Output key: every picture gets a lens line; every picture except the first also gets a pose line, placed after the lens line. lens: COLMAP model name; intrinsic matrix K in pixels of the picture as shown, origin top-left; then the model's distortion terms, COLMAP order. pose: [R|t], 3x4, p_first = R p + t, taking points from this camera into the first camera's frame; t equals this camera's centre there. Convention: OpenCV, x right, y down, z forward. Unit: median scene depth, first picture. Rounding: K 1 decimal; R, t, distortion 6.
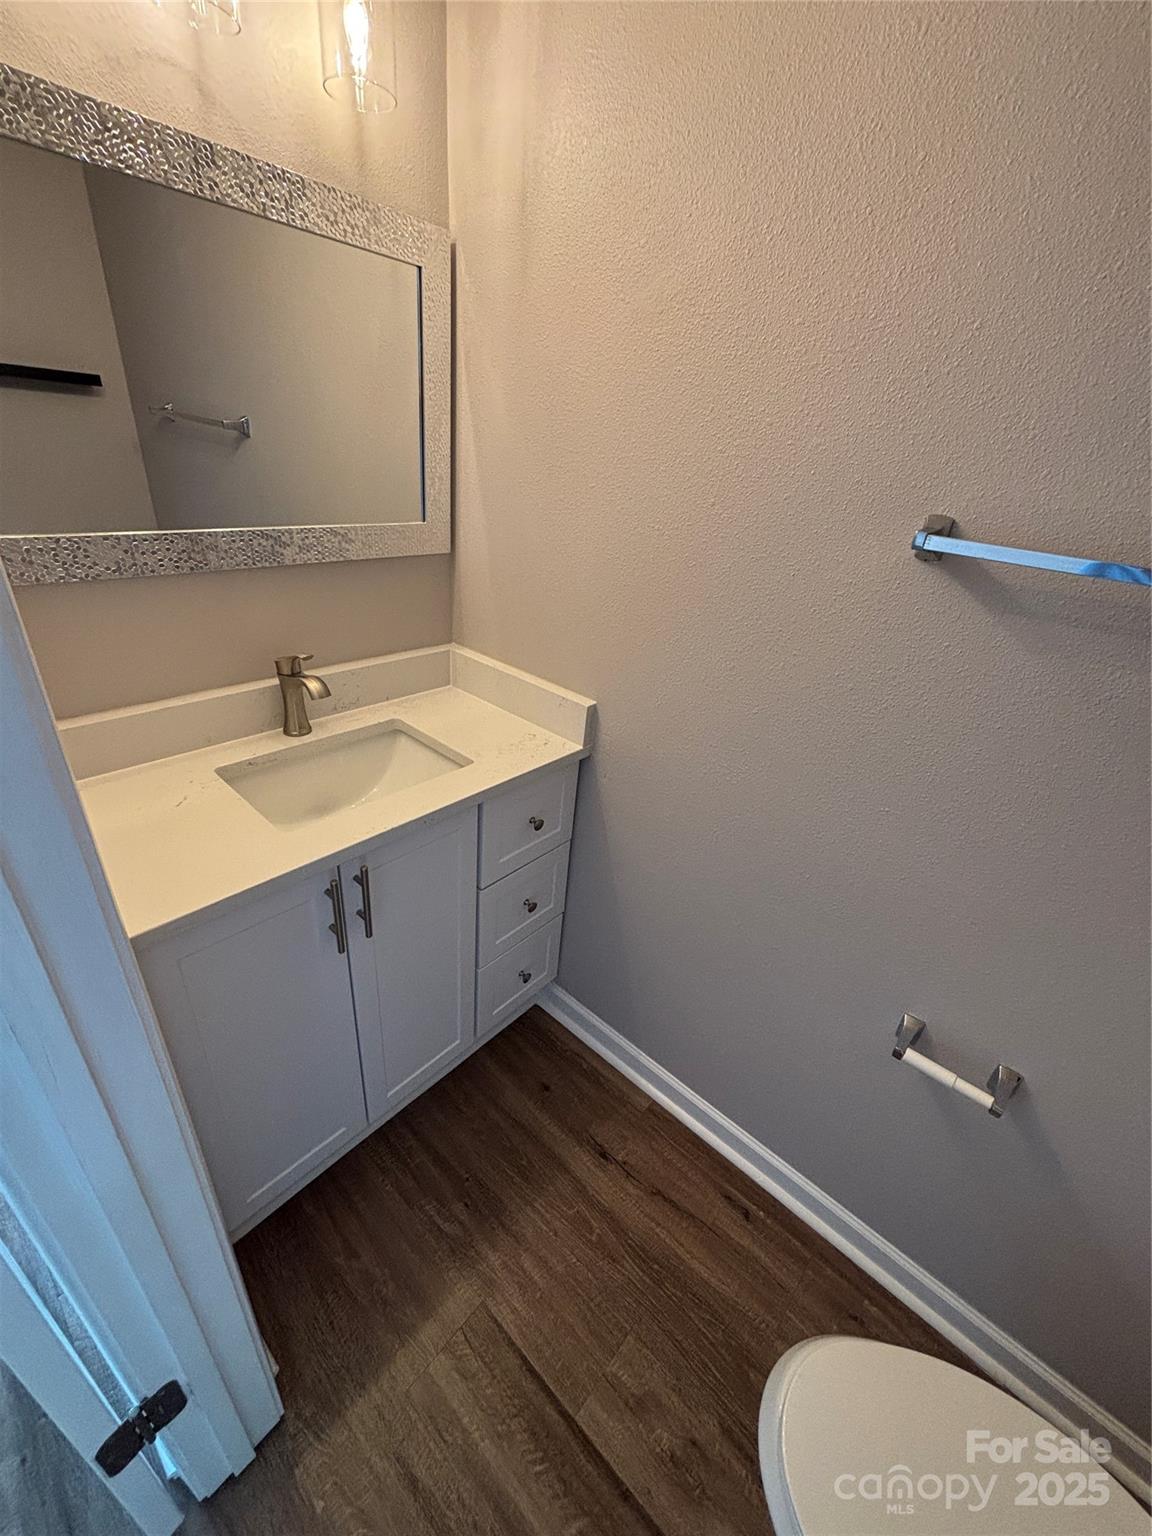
lens RADIAL K [[616.6, 0, 576.0], [0, 616.6, 768.0], [0, 0, 1]] dist [0.000783, -0.000601]
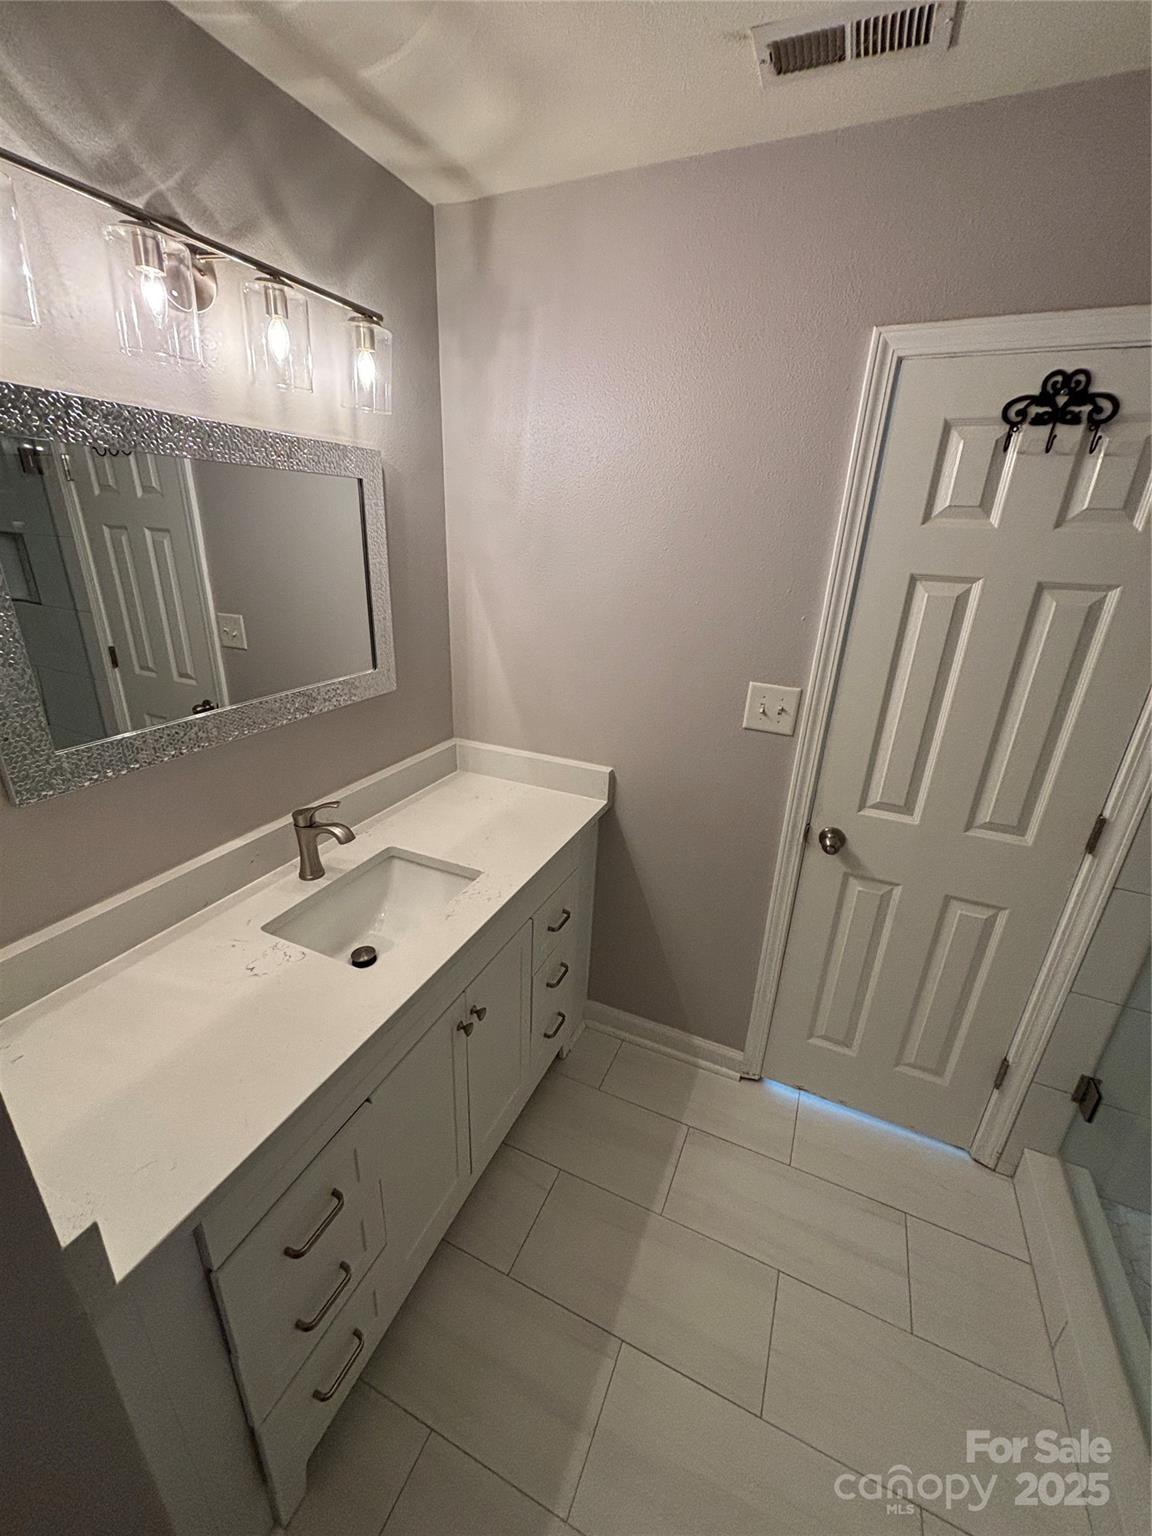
lens RADIAL K [[616.6, 0, 576.0], [0, 616.6, 768.0], [0, 0, 1]] dist [0.000783, -0.000601]
pose [[0.936220, -0.250847, 0.246107, -0.299351], [0.288692, 0.948331, -0.131625, 0.042908], [-0.200374, 0.194279, 0.960264, -0.188881]]
